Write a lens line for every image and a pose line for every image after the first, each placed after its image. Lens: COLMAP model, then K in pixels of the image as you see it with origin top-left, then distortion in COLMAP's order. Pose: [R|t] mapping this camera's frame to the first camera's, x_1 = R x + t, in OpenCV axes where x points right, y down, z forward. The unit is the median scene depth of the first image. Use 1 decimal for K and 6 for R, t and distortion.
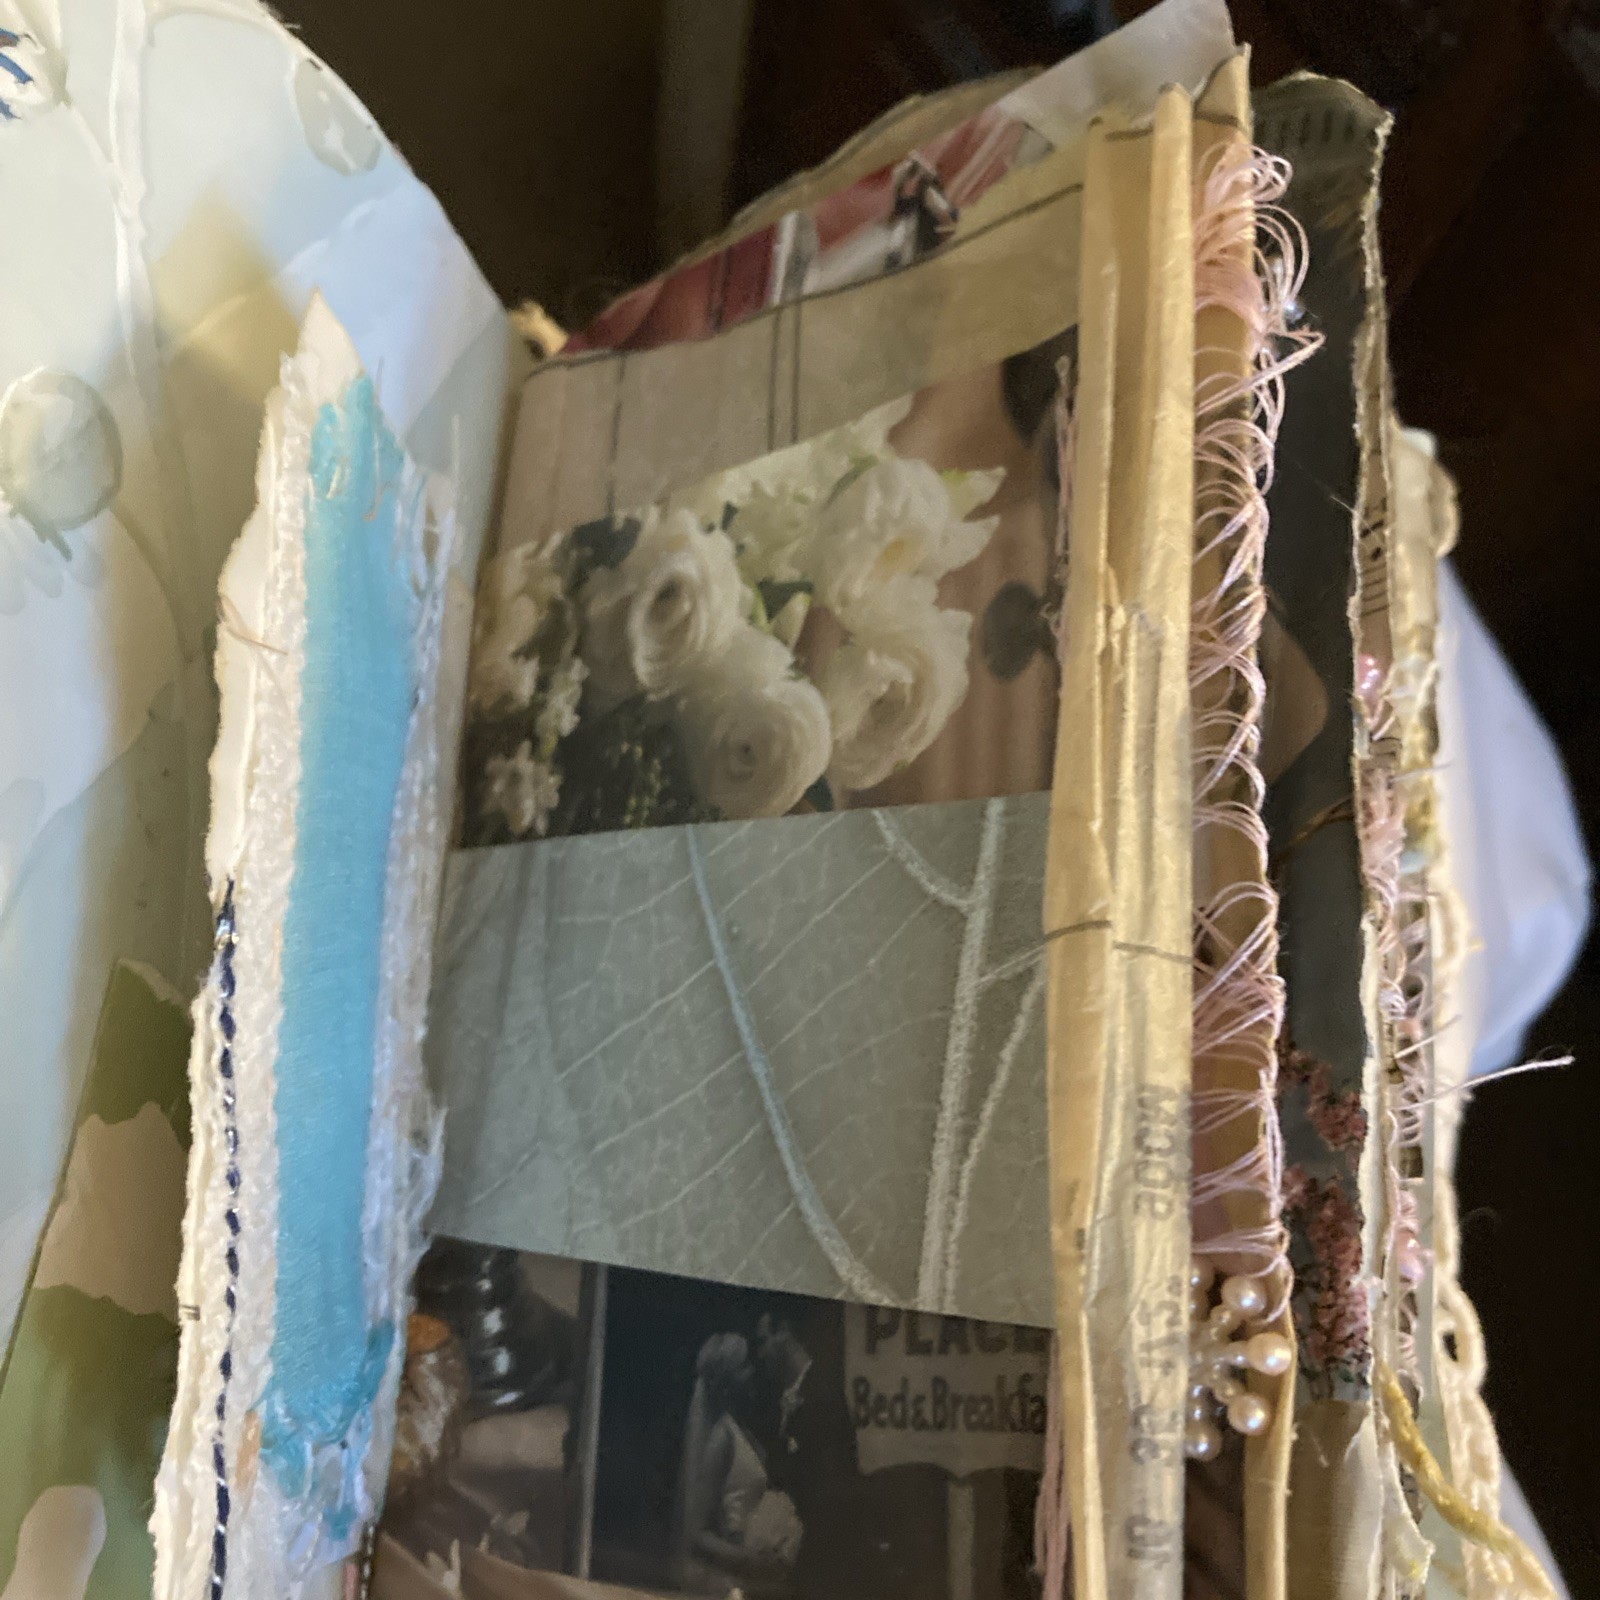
lens RADIAL K [[1820.9, 0, 800.0], [0, 1820.9, 800.0], [0, 0, 1]] dist [-0.019263, -0.044357]
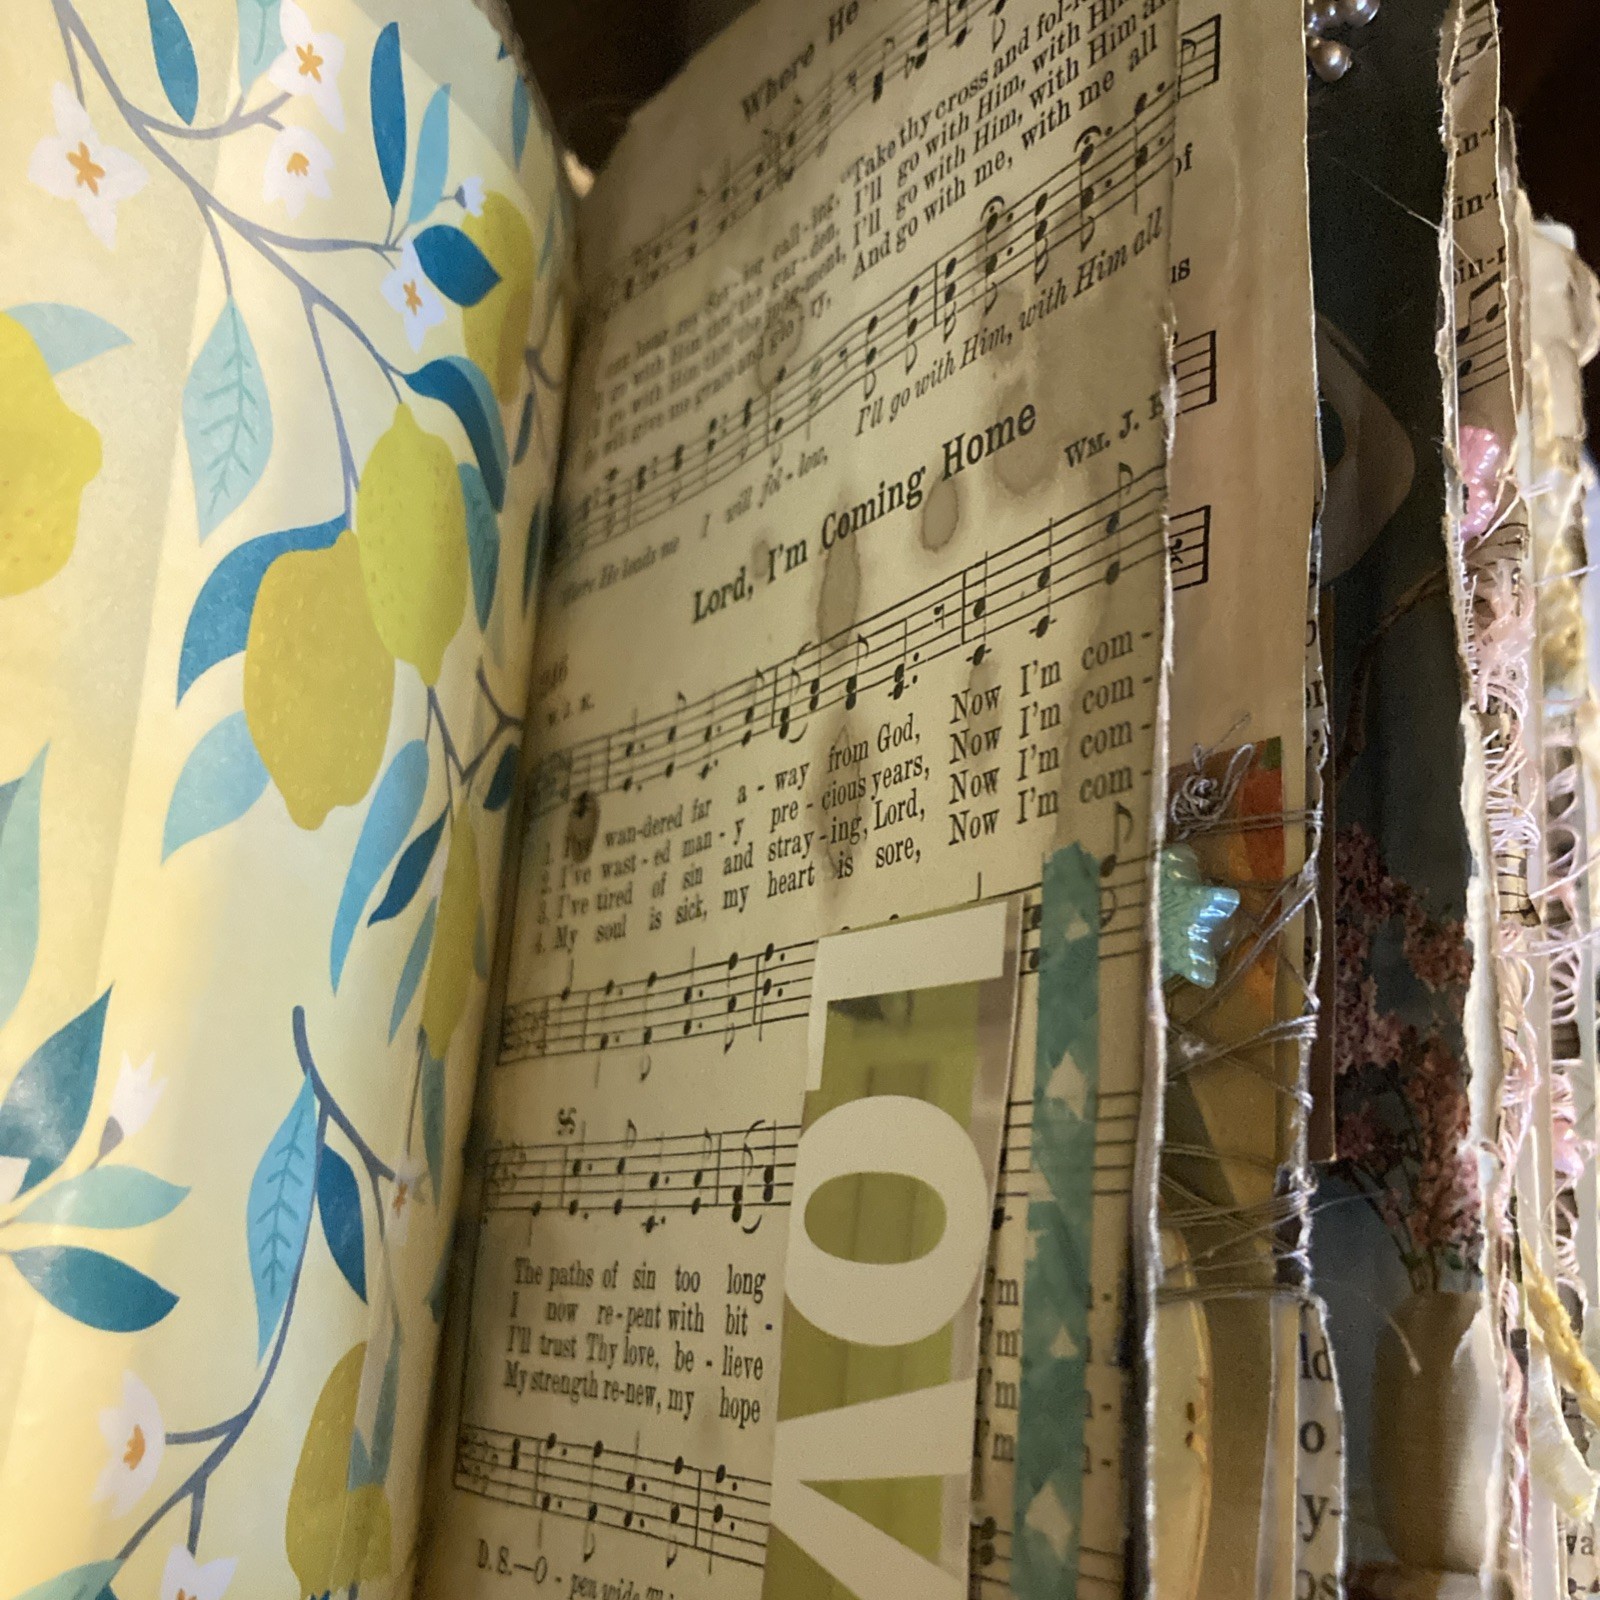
lens RADIAL K [[1820.9, 0, 800.0], [0, 1820.9, 800.0], [0, 0, 1]] dist [-0.019263, -0.044357]
pose [[0.994539, -0.038286, -0.097088, 0.090868], [0.040467, 0.998969, 0.020590, 0.077120], [0.096199, -0.024406, 0.995063, 0.155336]]
